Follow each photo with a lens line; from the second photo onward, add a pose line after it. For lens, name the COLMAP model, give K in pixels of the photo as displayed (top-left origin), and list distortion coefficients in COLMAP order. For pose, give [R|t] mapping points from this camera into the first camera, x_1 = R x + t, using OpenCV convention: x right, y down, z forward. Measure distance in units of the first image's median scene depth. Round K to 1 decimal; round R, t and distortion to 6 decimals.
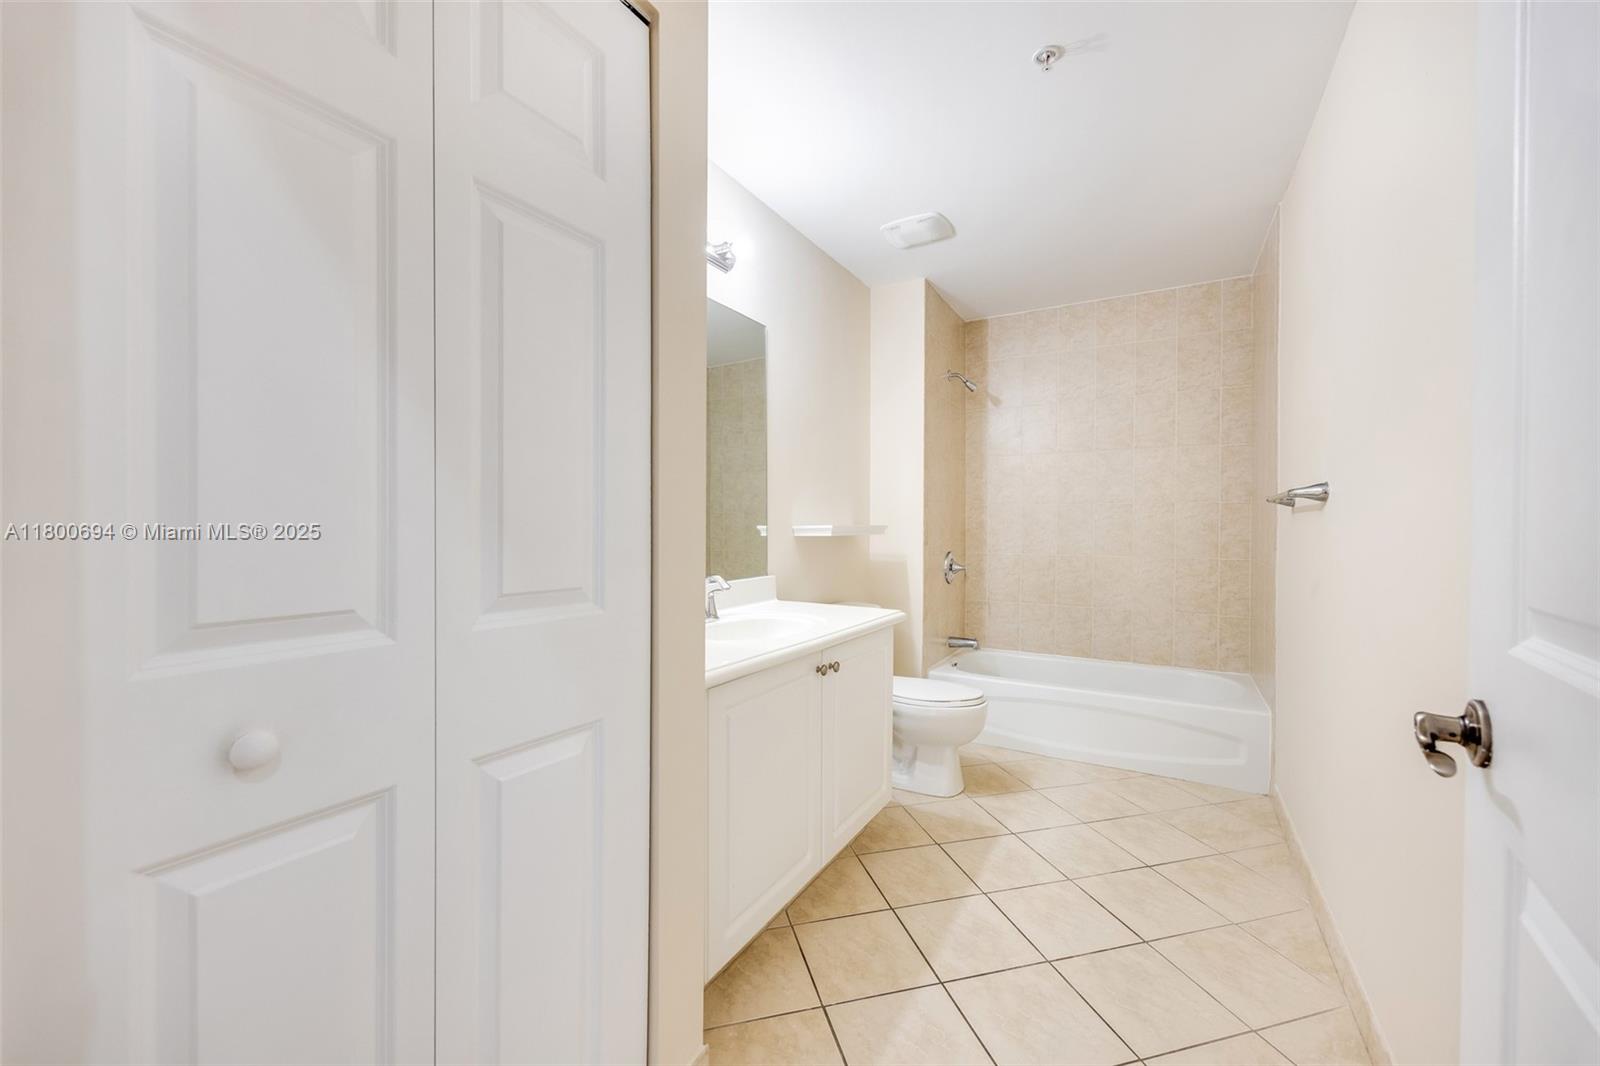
lens RADIAL K [[618.1, 0, 800.0], [0, 618.1, 533.0], [0, 0, 1]] dist [-0.000232, -0.000018]
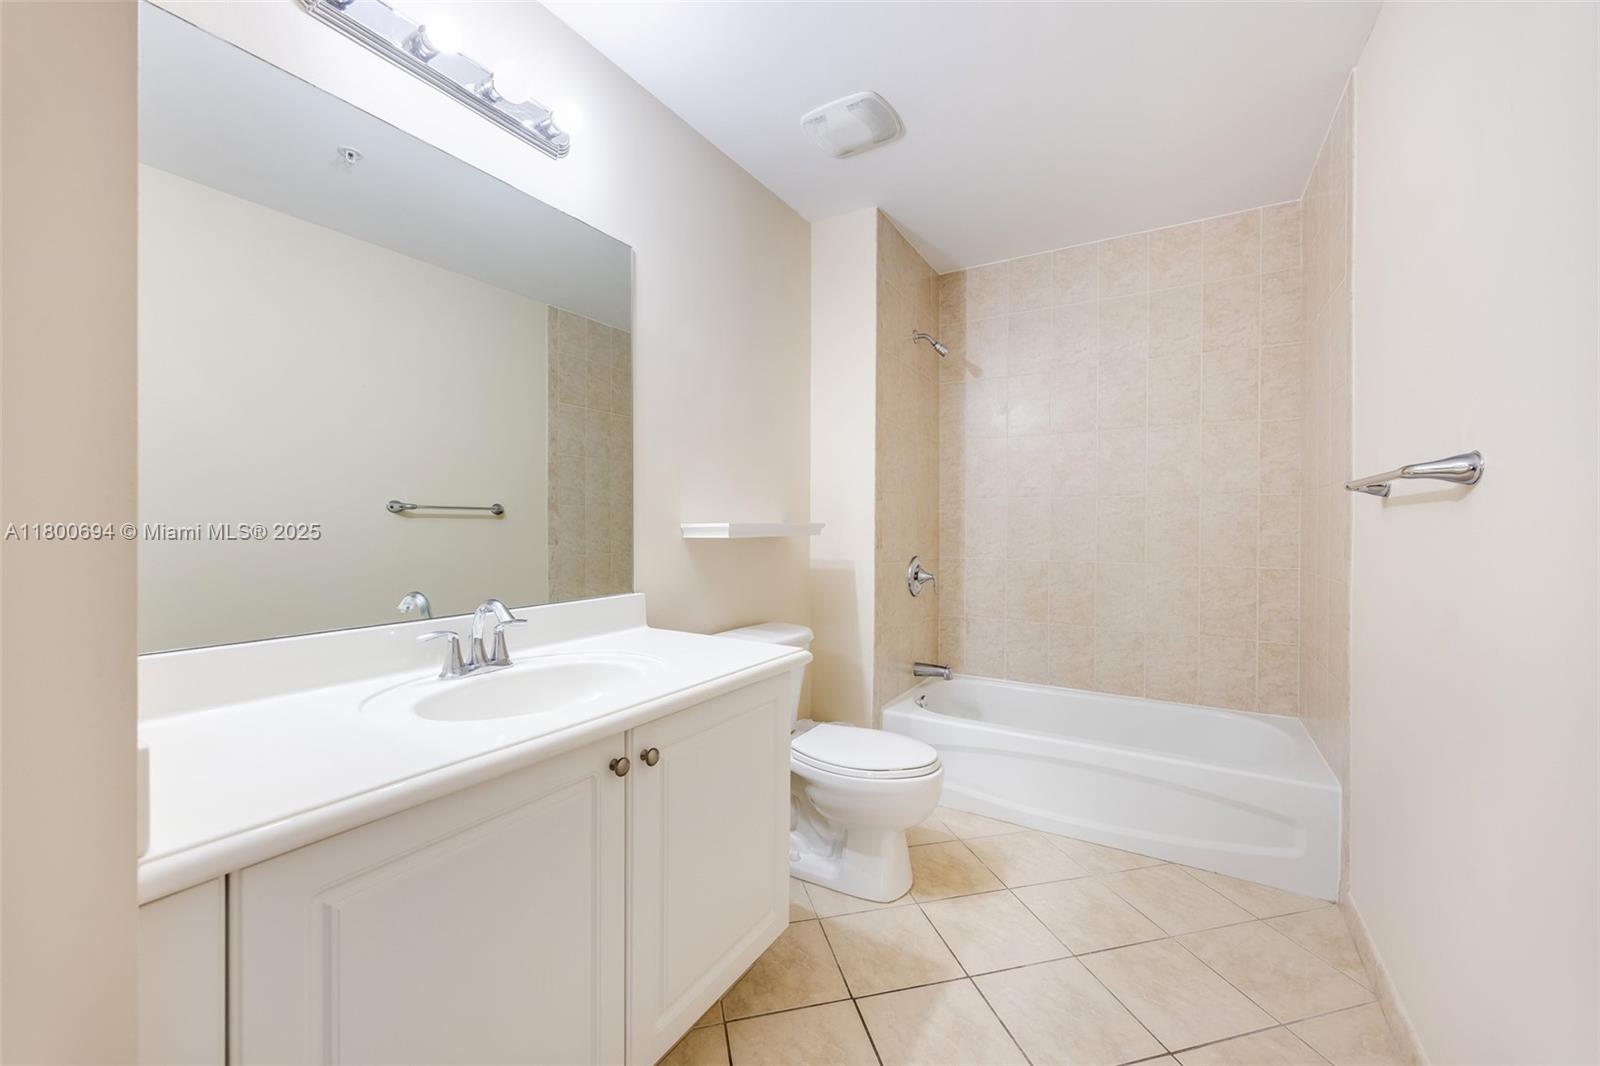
lens RADIAL K [[623.2, 0, 799.5], [0, 623.2, 528.2], [0, 0, 1]] dist [-0.000746, -0.000095]
pose [[0.999913, 0.001577, -0.013073, 0.115280], [-0.001637, 0.999988, -0.004587, -0.002789], [0.013065, 0.004608, 0.999904, 0.214059]]
